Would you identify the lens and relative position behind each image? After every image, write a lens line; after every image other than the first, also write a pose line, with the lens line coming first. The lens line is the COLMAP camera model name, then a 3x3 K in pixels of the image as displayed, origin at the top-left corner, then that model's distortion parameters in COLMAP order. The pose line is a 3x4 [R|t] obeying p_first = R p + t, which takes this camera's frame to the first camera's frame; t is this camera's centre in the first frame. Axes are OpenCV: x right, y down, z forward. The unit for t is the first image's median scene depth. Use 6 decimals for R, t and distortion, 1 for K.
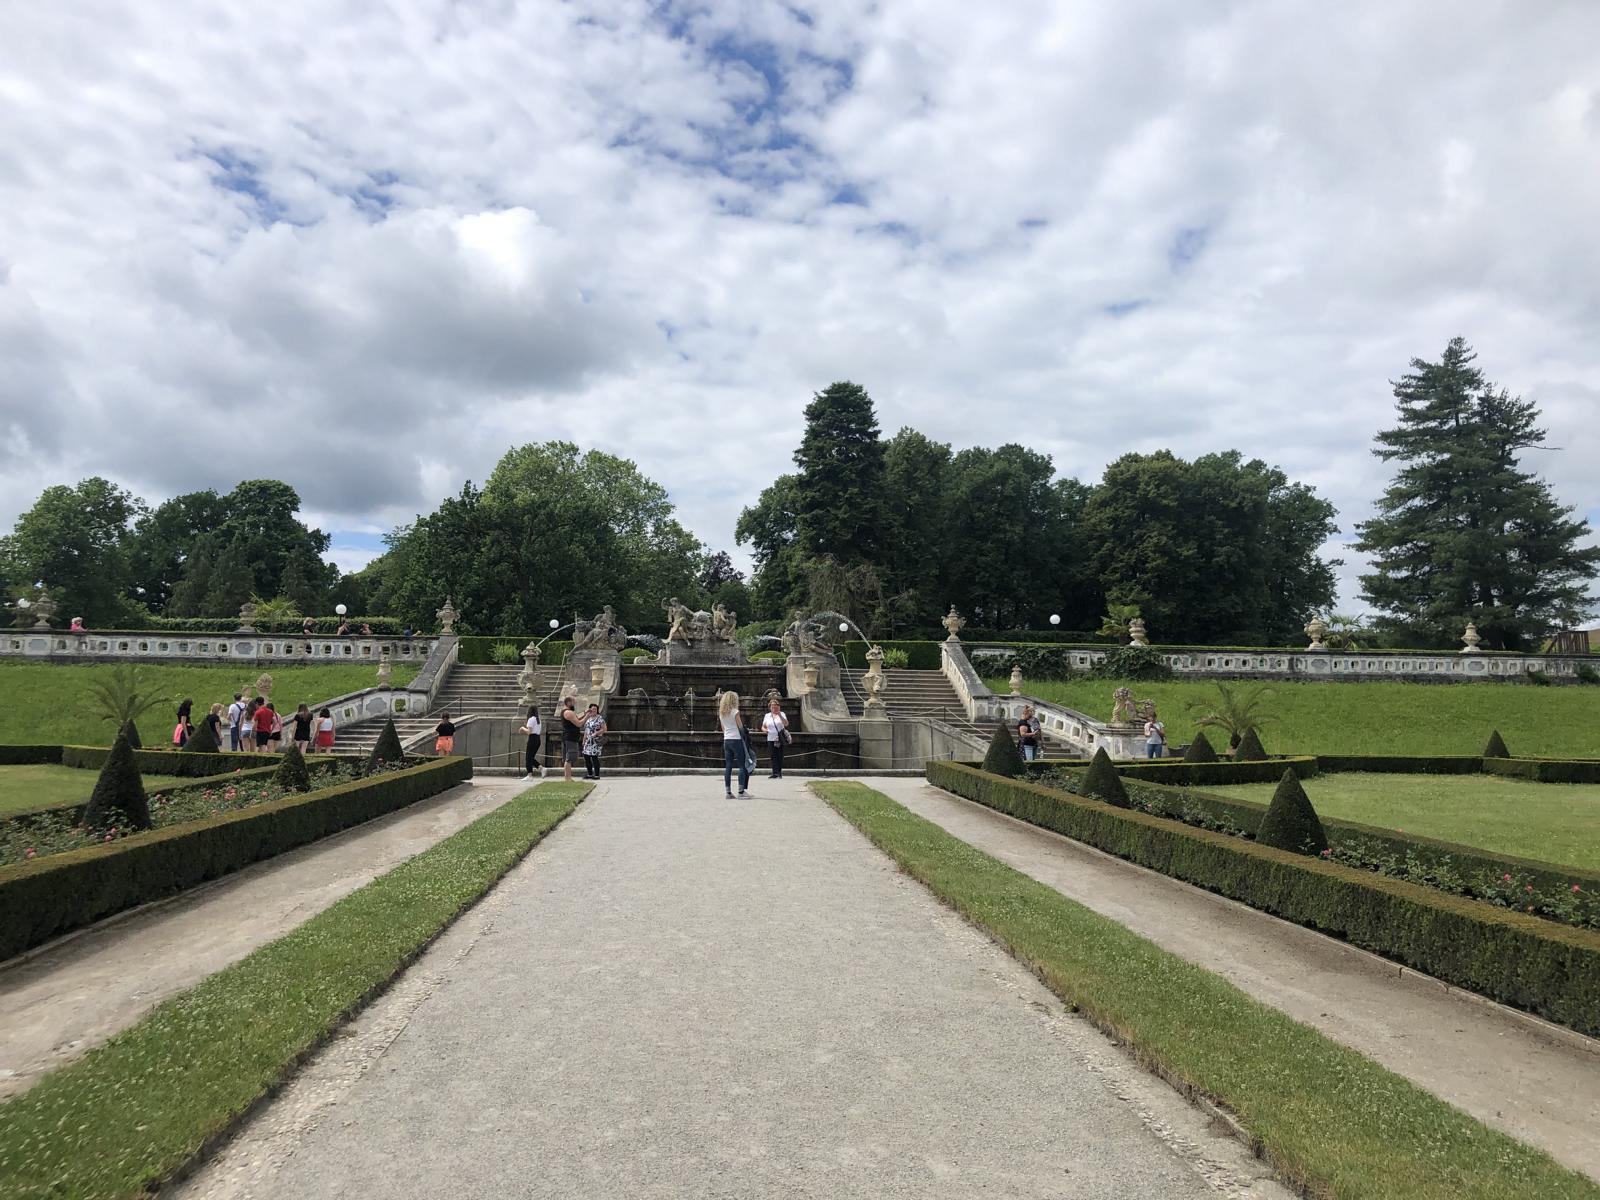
lens RADIAL K [[1303.2, 0, 800.0], [0, 1303.2, 588.8], [0, 0, 1]] dist [0.061841, -0.104596]
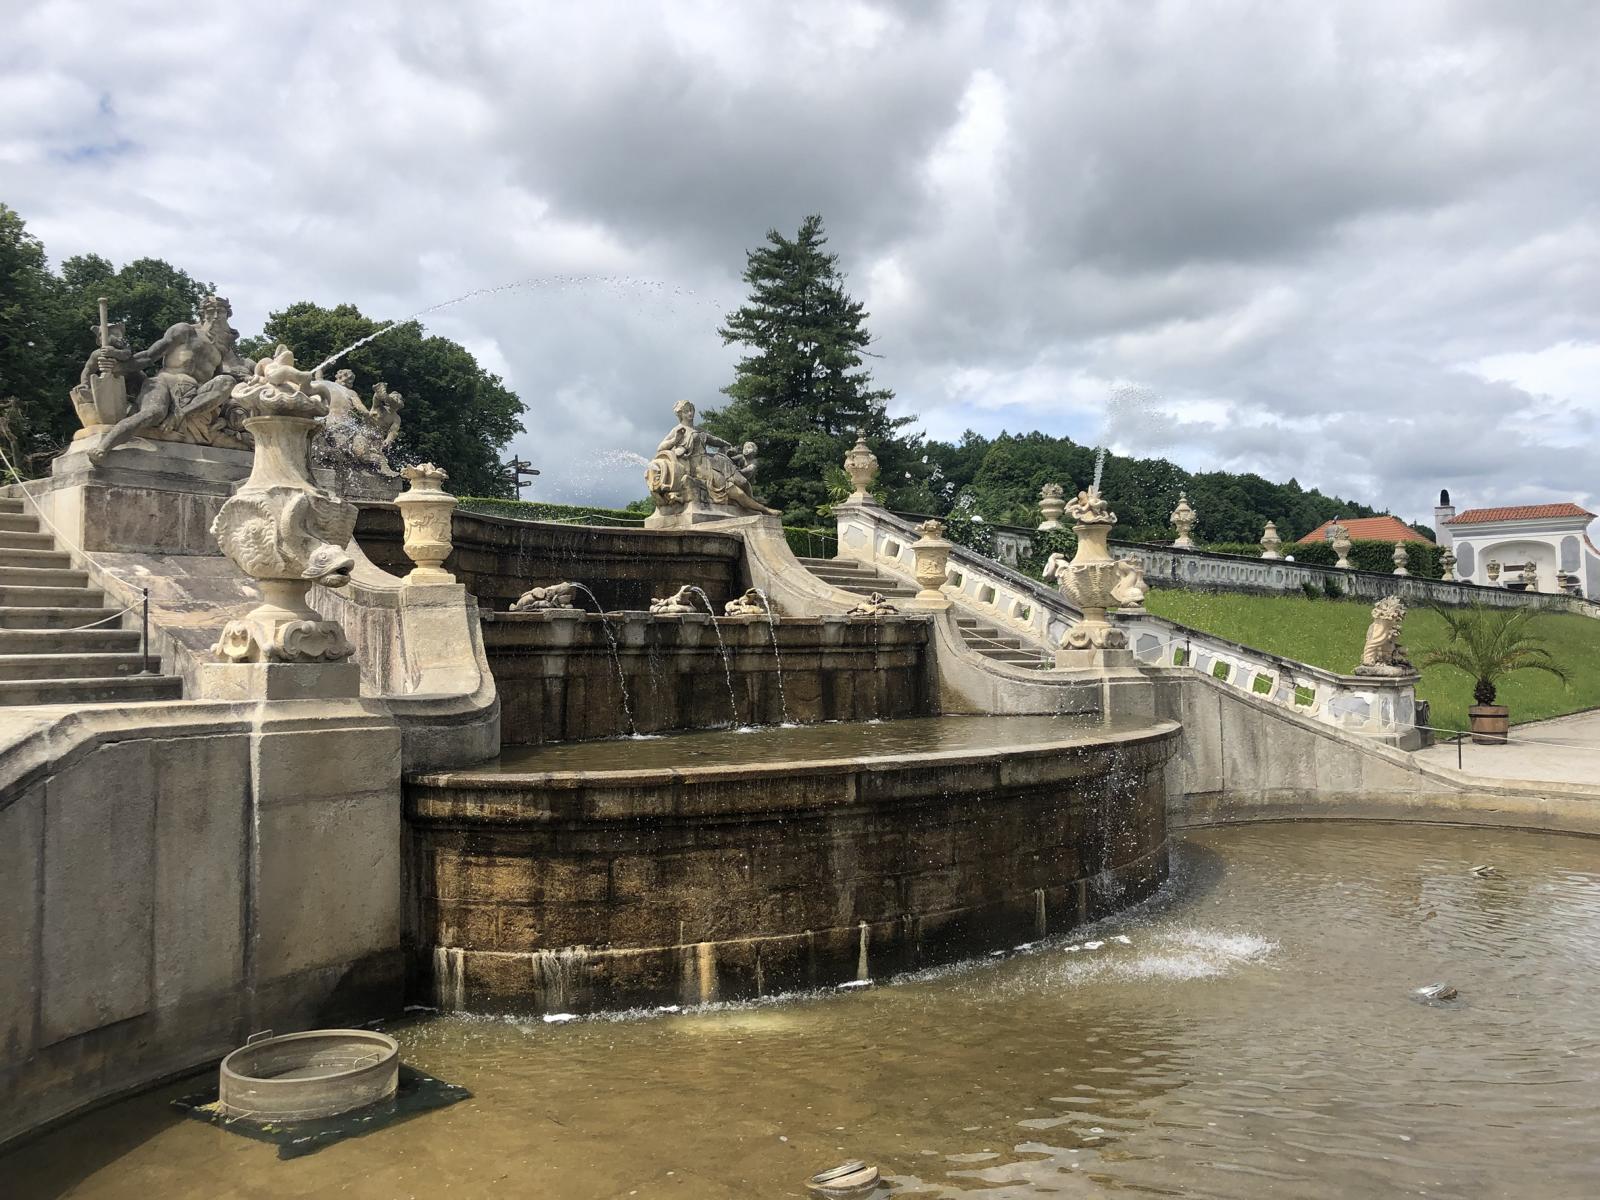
lens RADIAL K [[1303.2, 0, 800.0], [0, 1303.2, 588.8], [0, 0, 1]] dist [0.061841, -0.104596]
pose [[0.717247, 0.016763, 0.696618, -0.110314], [-0.061812, 0.997300, 0.039644, 0.024936], [-0.694072, -0.071494, 0.716346, 0.301030]]
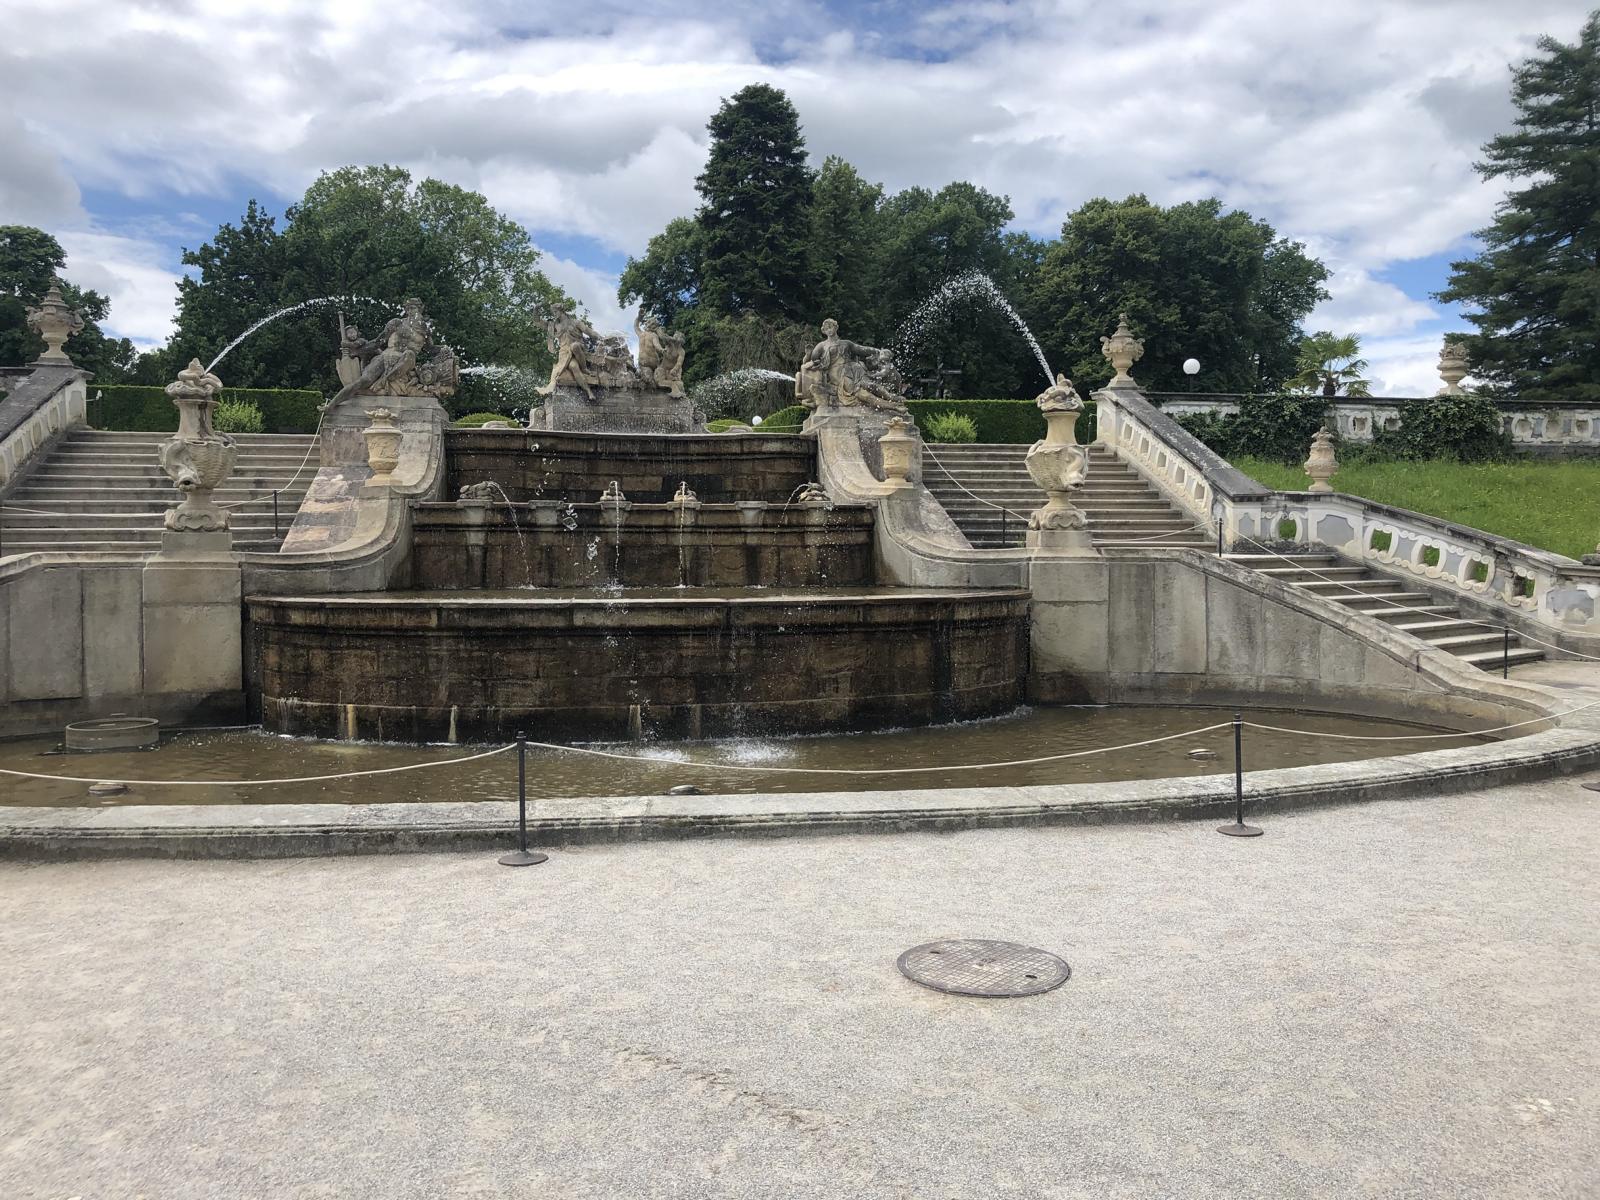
lens RADIAL K [[1303.2, 0, 800.0], [0, 1303.2, 588.8], [0, 0, 1]] dist [0.061841, -0.104596]
pose [[0.995127, -0.013588, 0.097659, -0.026098], [-0.001580, 0.988134, 0.153587, 0.018116], [-0.098587, -0.152993, 0.983297, 0.228001]]
